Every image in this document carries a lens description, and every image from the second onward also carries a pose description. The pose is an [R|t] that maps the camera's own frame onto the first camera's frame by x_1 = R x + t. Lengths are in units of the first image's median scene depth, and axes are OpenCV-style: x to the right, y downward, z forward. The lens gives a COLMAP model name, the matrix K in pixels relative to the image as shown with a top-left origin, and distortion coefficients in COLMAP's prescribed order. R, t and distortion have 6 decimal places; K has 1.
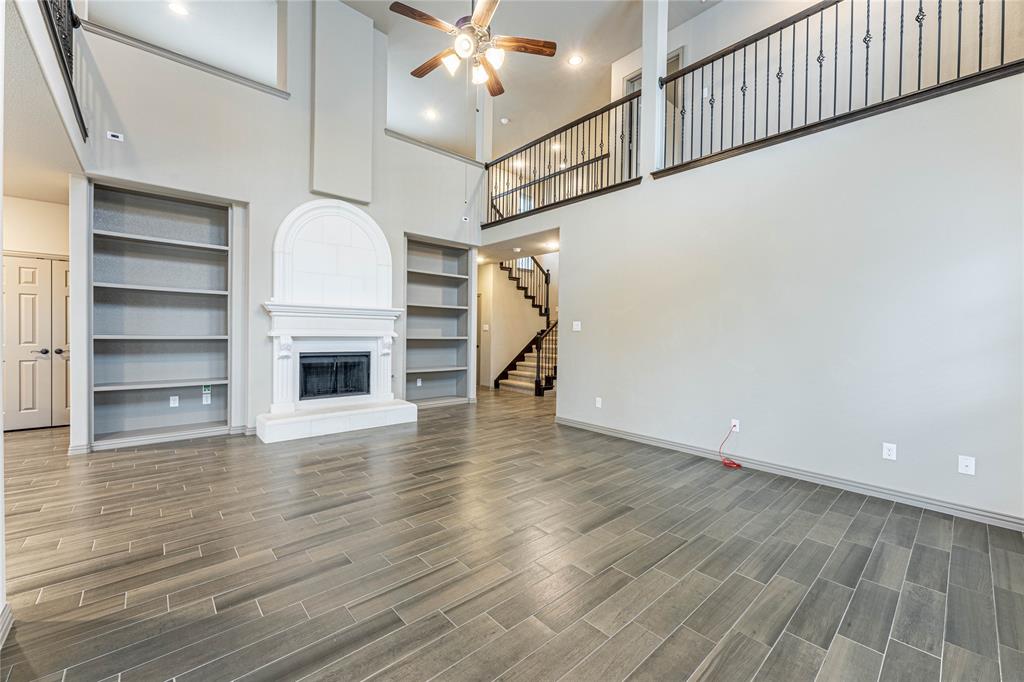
lens RADIAL K [[407.6, 0, 508.5], [0, 407.6, 338.1], [0, 0, 1]] dist [0.000164, -0.000093]
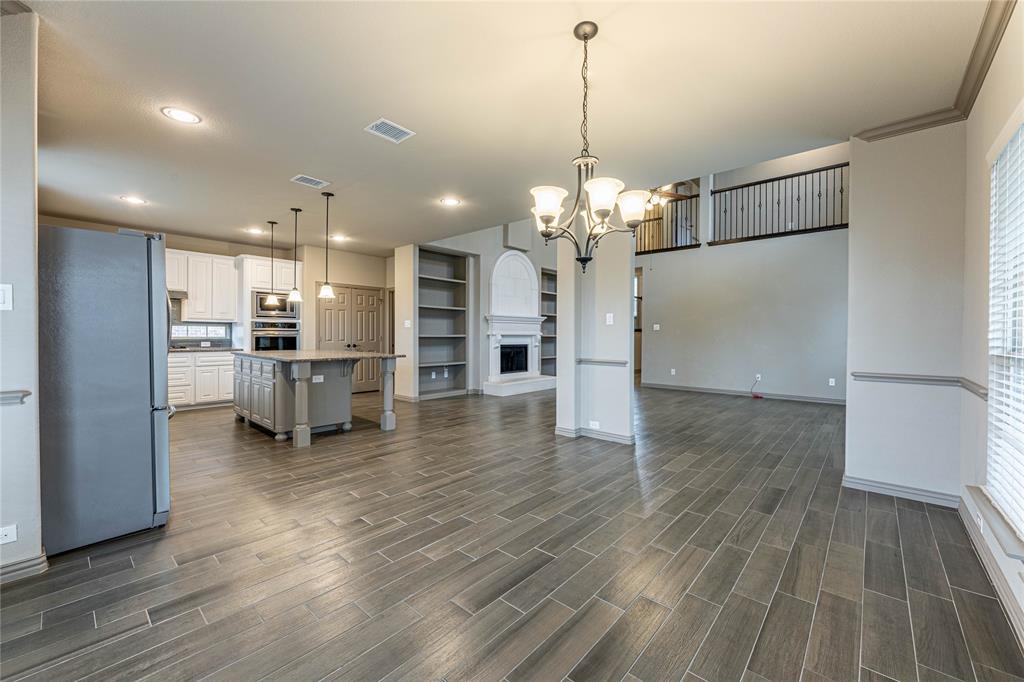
lens RADIAL K [[406.4, 0, 509.7], [0, 406.4, 337.0], [0, 0, 1]] dist [0.000645, -0.000073]
pose [[0.993074, -0.010684, 0.117007, -0.677918], [0.011412, 0.999919, -0.005550, 0.014104], [-0.116938, 0.006847, 0.993116, -0.634462]]
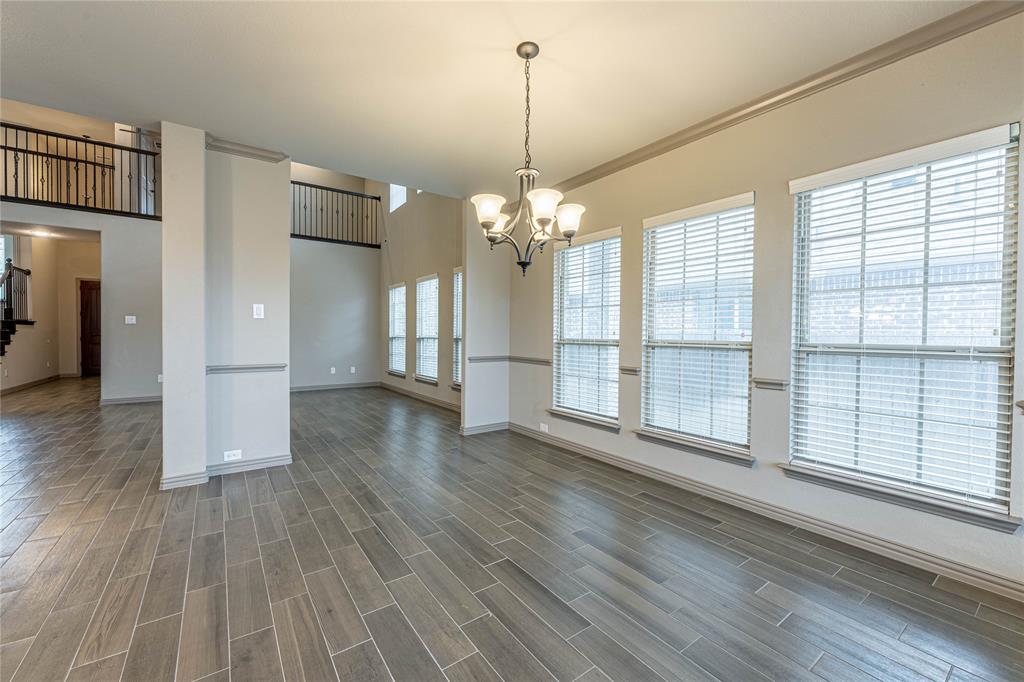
lens RADIAL K [[407.6, 0, 508.5], [0, 407.6, 338.1], [0, 0, 1]] dist [0.000164, -0.000093]
pose [[0.103914, -0.026026, 0.994246, -0.998191], [0.008016, 0.999647, 0.025329, 0.003610], [-0.994554, 0.005338, 0.104086, -0.261969]]
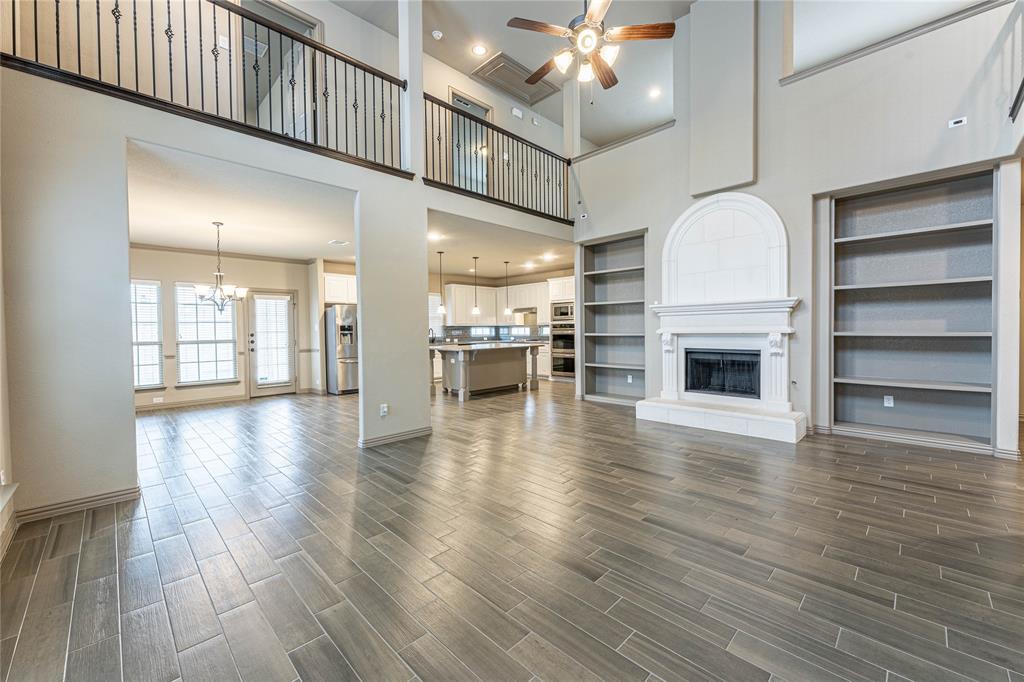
lens RADIAL K [[406.7, 0, 509.7], [0, 406.7, 339.8], [0, 0, 1]] dist [-0.001071, -0.000173]
pose [[0.053353, 0.010262, -0.998523, 0.571322], [-0.000764, 0.999947, 0.010235, 0.002567], [0.998575, 0.000217, 0.053359, 0.478014]]
